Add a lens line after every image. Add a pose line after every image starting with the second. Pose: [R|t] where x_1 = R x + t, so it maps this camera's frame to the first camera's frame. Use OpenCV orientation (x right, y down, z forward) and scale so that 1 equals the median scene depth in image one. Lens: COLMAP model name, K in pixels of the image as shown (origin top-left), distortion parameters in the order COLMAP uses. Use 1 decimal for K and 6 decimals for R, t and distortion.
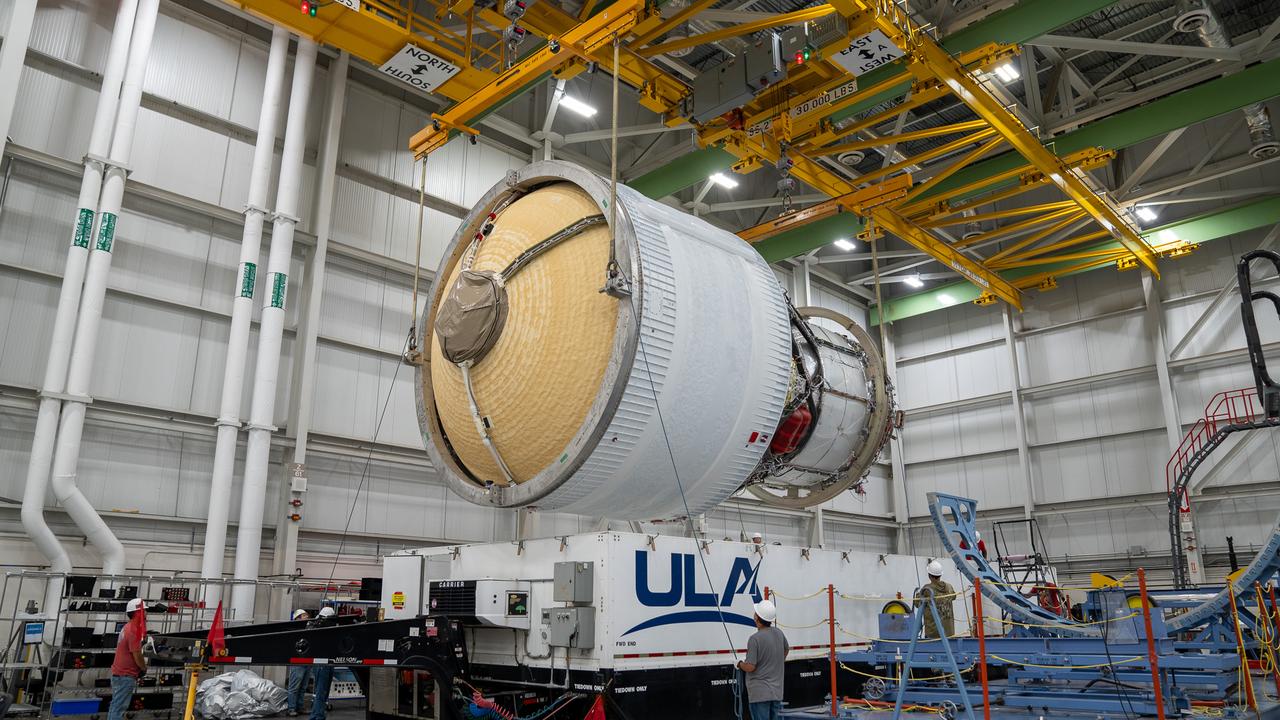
lens RADIAL K [[890.4, 0, 638.2], [0, 890.4, 356.5], [0, 0, 1]] dist [-0.085585, 0.023789]
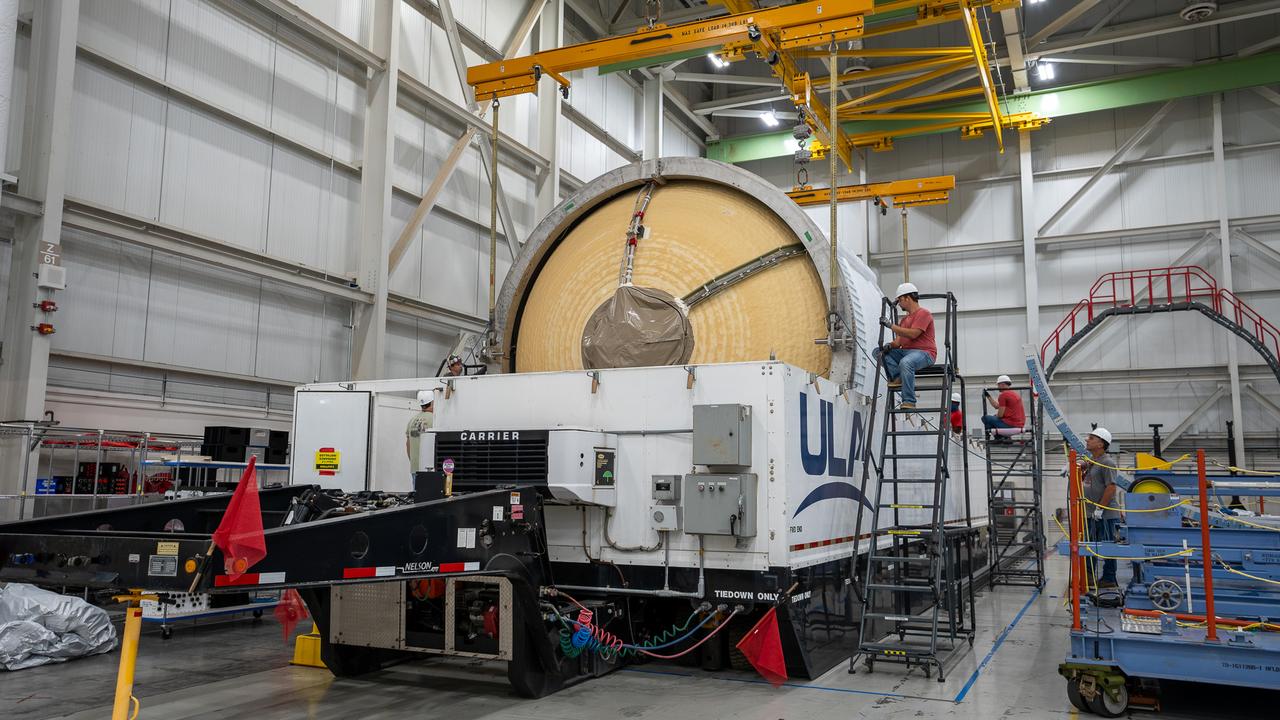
lens RADIAL K [[966.3, 0, 639.6], [0, 966.3, 353.7], [0, 0, 1]] dist [0.027566, 0.002474]
pose [[0.941514, 0.058574, 0.331844, -0.299482], [-0.106955, 0.985801, 0.129449, 0.089993], [-0.319549, -0.157370, 0.934410, 0.300087]]
